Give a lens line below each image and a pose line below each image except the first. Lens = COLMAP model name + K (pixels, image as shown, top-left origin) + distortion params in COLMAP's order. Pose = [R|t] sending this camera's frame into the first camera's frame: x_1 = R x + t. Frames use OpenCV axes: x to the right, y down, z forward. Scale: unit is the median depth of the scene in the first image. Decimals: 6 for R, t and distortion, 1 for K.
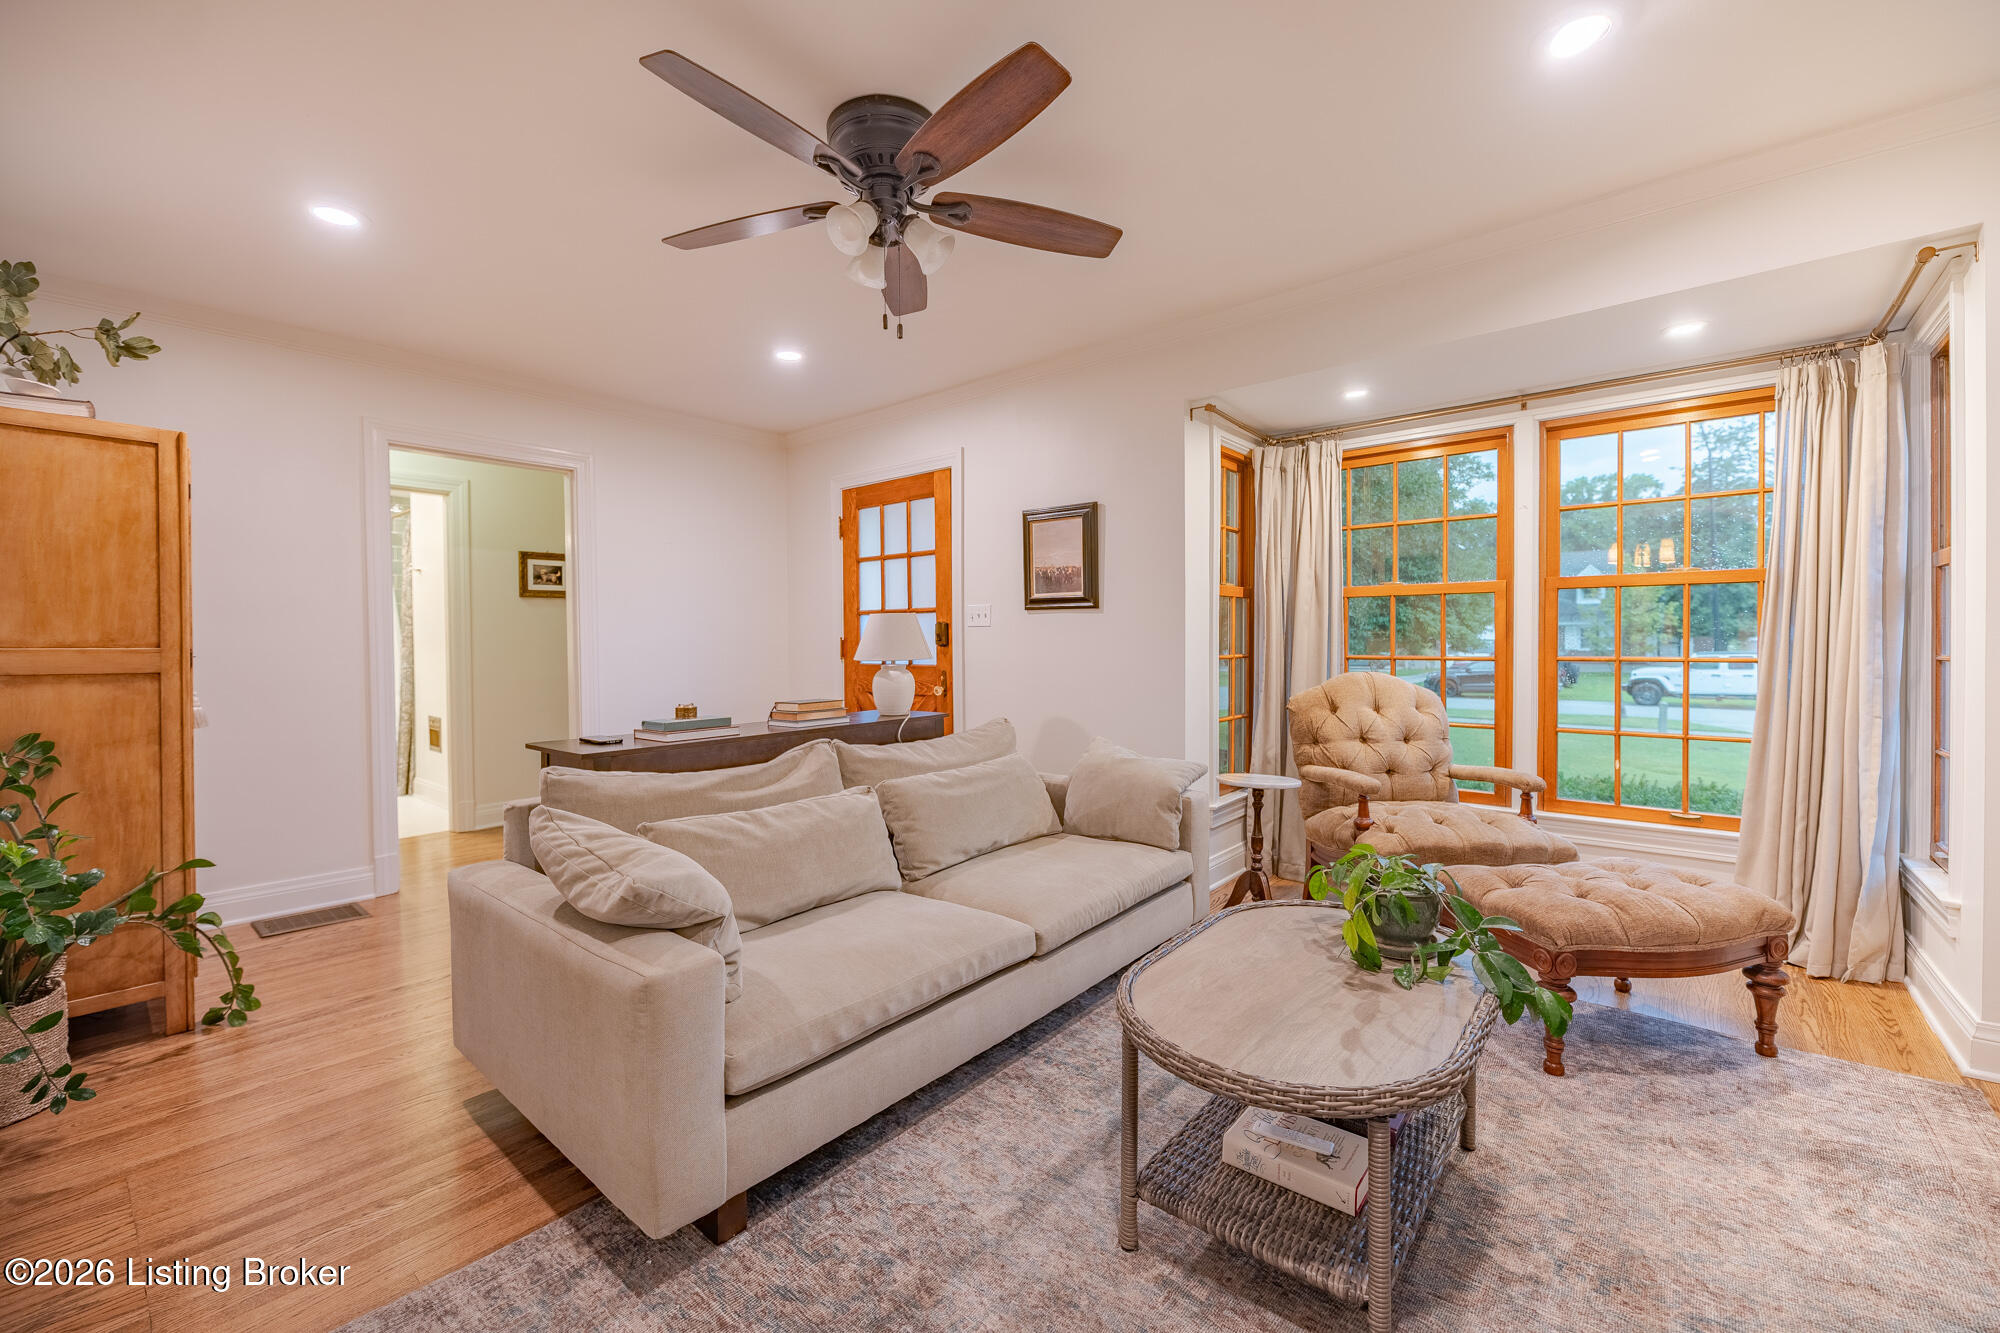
lens RADIAL K [[824.8, 0, 980.1], [0, 824.8, 656.0], [0, 0, 1]] dist [-0.003657, -0.001994]
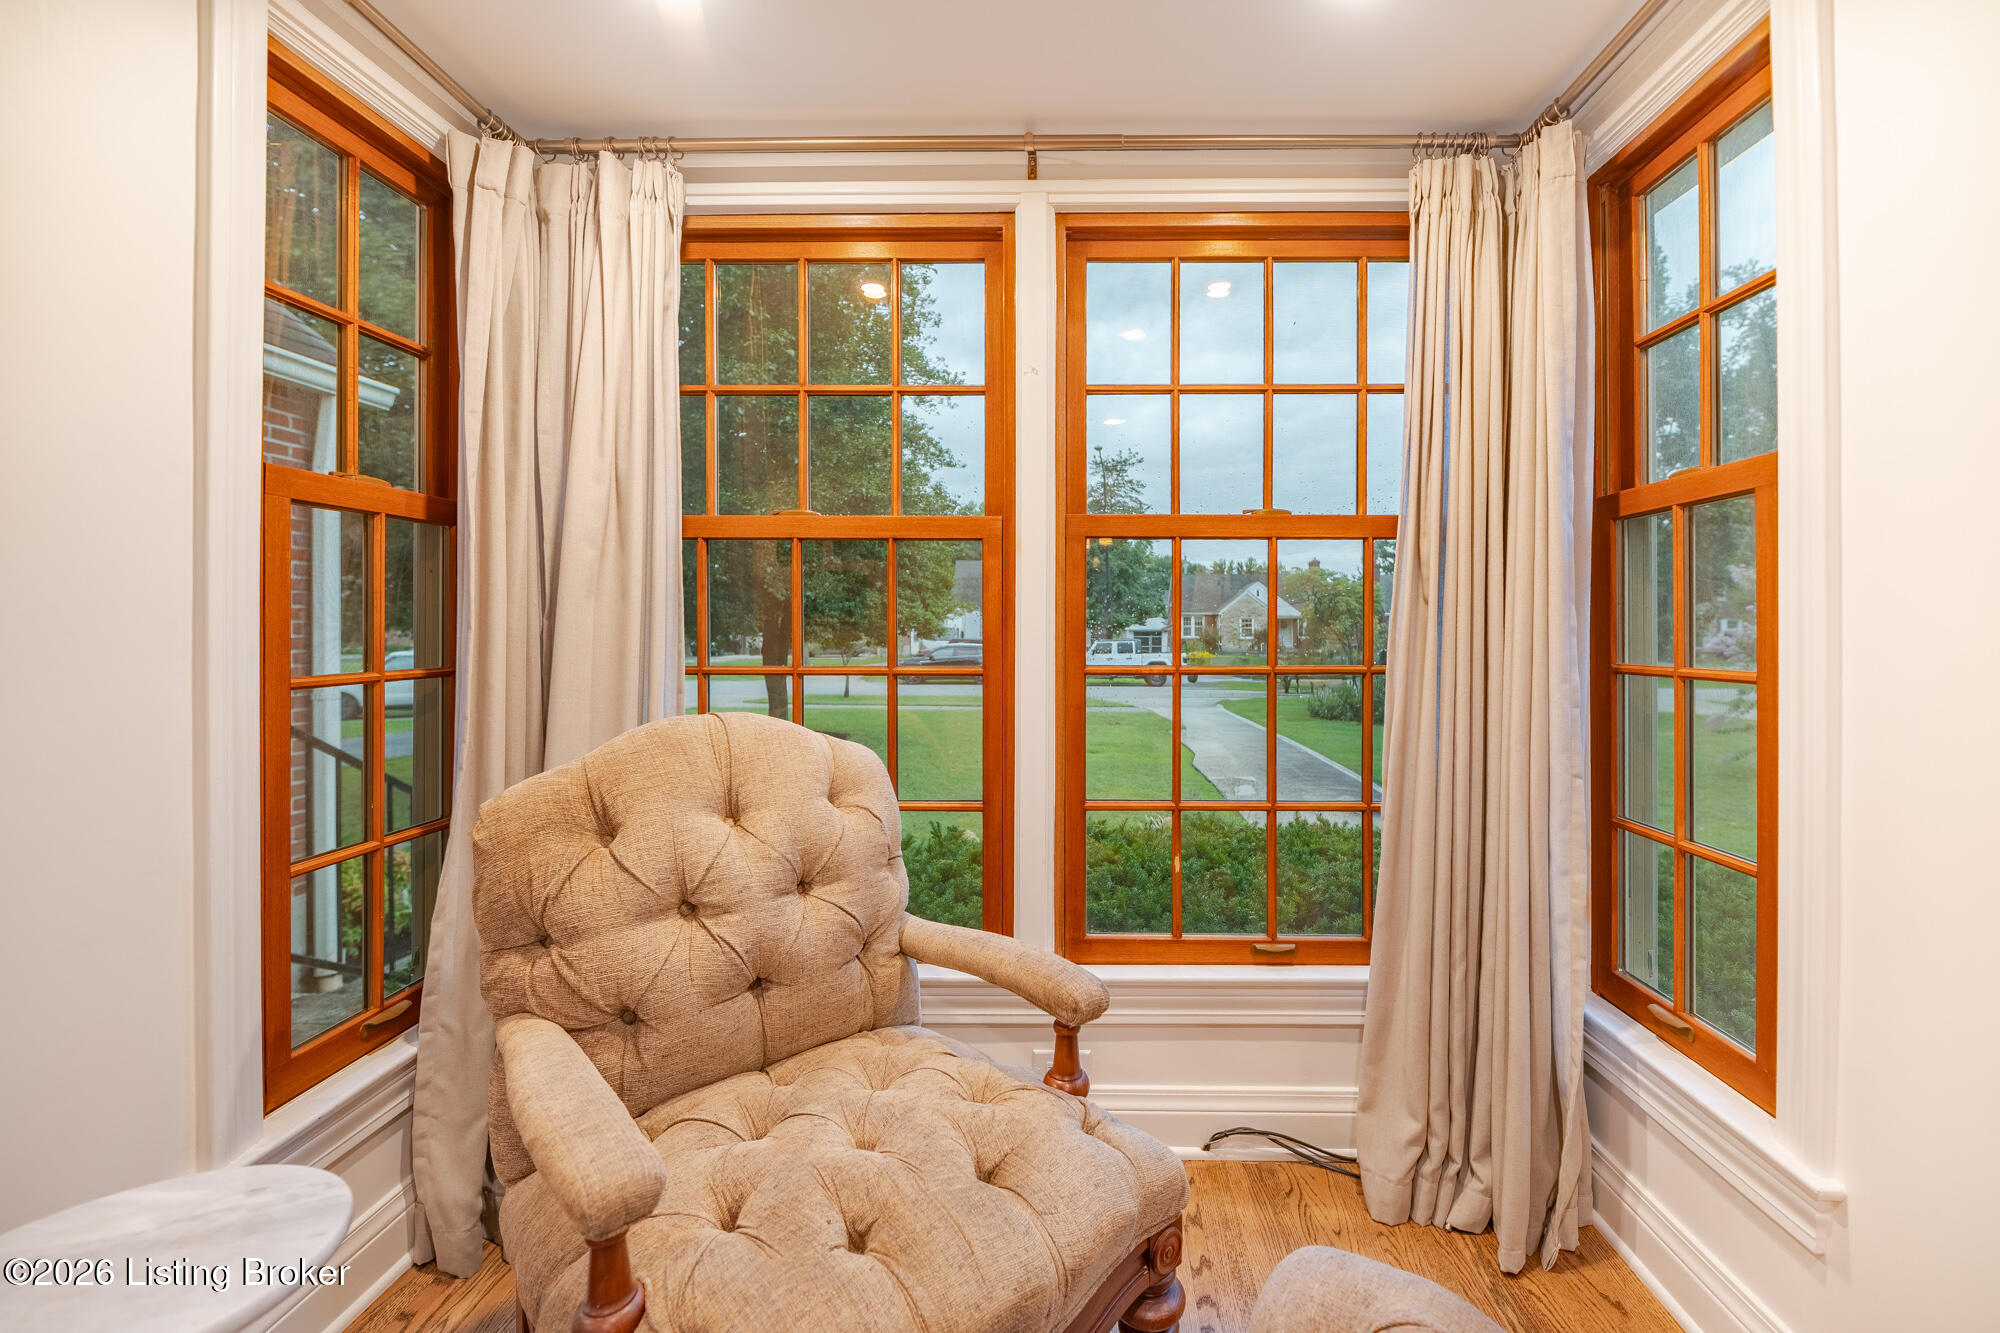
lens RADIAL K [[824.8, 0, 1083.1], [0, 824.8, 626.6], [0, 0, 1]] dist [-0.003657, -0.001994]
pose [[0.753755, 0.005552, 0.657132, 0.337799], [0.005265, 0.999881, -0.014486, -0.016253], [-0.657134, 0.014379, 0.753636, 0.576471]]
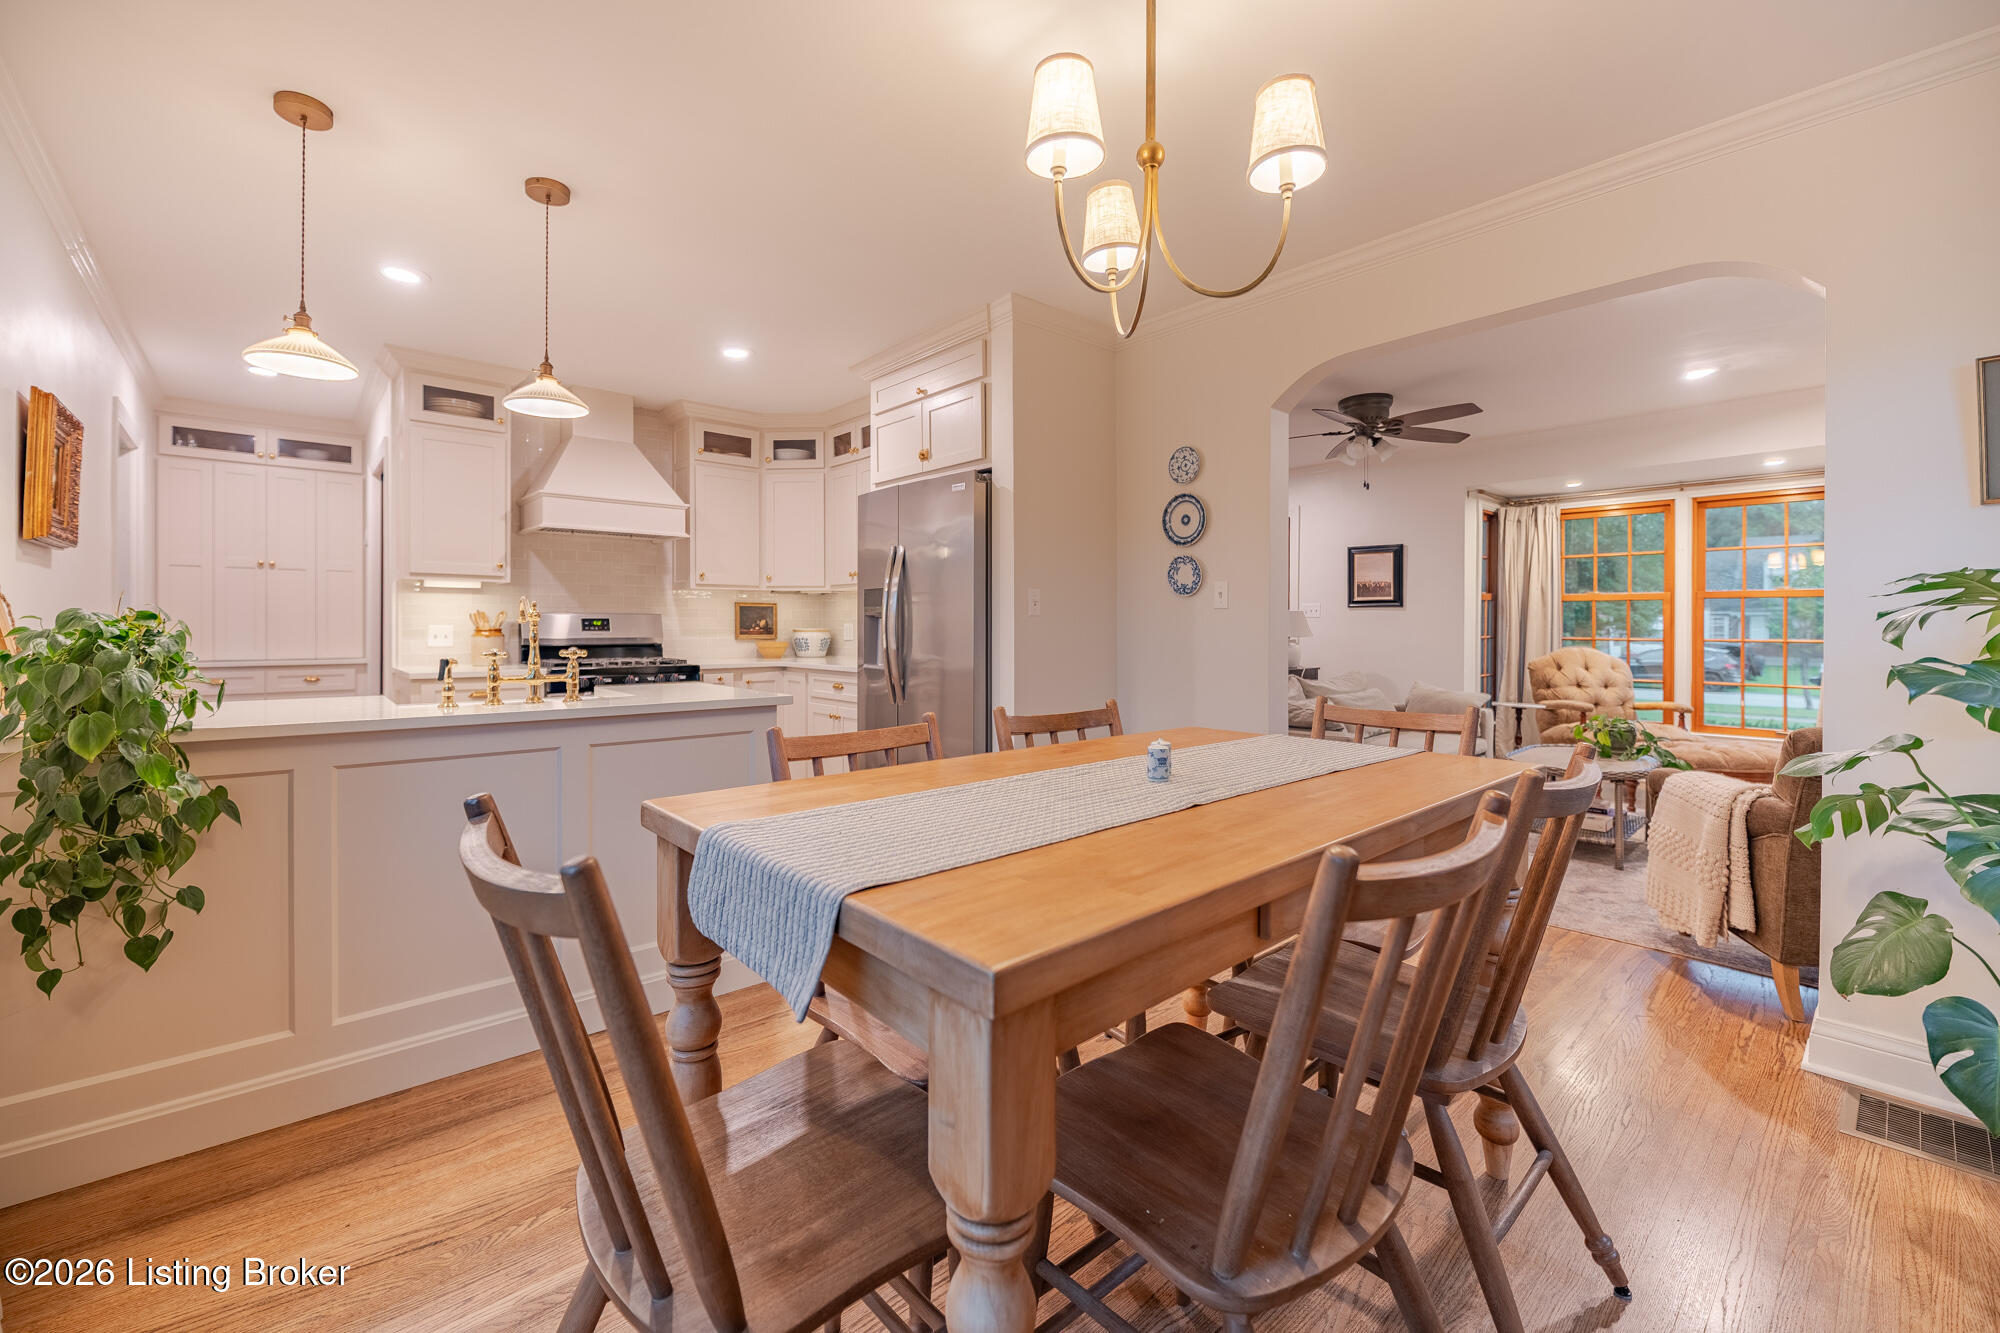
lens RADIAL K [[824.8, 0, 990.3], [0, 824.8, 624.4], [0, 0, 1]] dist [-0.003657, -0.001994]
pose [[0.991244, 0.008882, -0.131744, -0.487220], [-0.011123, 0.999805, -0.016287, 0.014257], [0.131574, 0.017610, 0.991150, -0.797678]]
